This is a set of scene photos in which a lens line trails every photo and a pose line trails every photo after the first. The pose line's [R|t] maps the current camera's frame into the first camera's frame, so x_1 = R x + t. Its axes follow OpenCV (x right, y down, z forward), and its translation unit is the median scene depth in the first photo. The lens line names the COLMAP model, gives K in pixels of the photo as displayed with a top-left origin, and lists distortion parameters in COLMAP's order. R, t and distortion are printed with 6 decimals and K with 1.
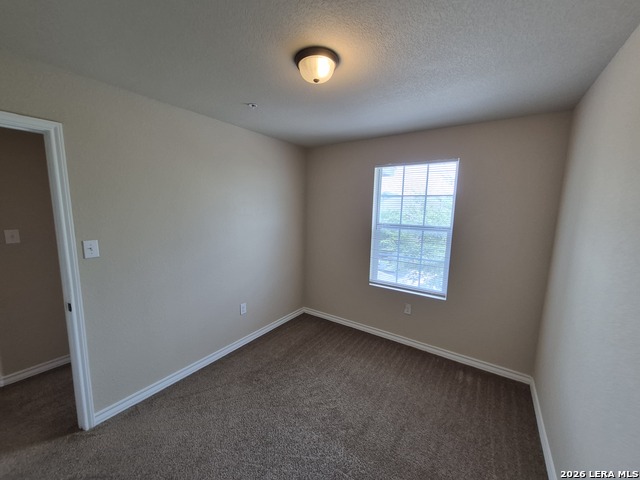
lens RADIAL K [[252.8, 0, 316.0], [0, 252.8, 242.4], [0, 0, 1]] dist [0.008639, -0.000099]
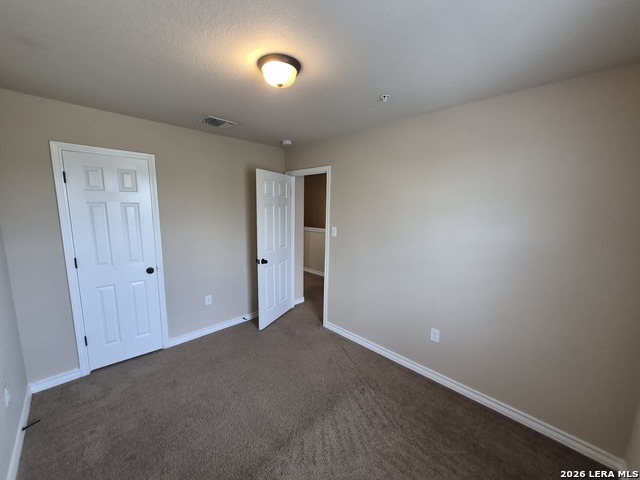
lens RADIAL K [[252.8, 0, 316.0], [0, 252.8, 242.4], [0, 0, 1]] dist [0.008639, -0.000099]
pose [[-0.184713, 0.126919, -0.974563, 0.835846], [-0.153763, 0.975682, 0.156208, -0.149933], [0.970690, 0.178705, -0.160706, 1.109893]]
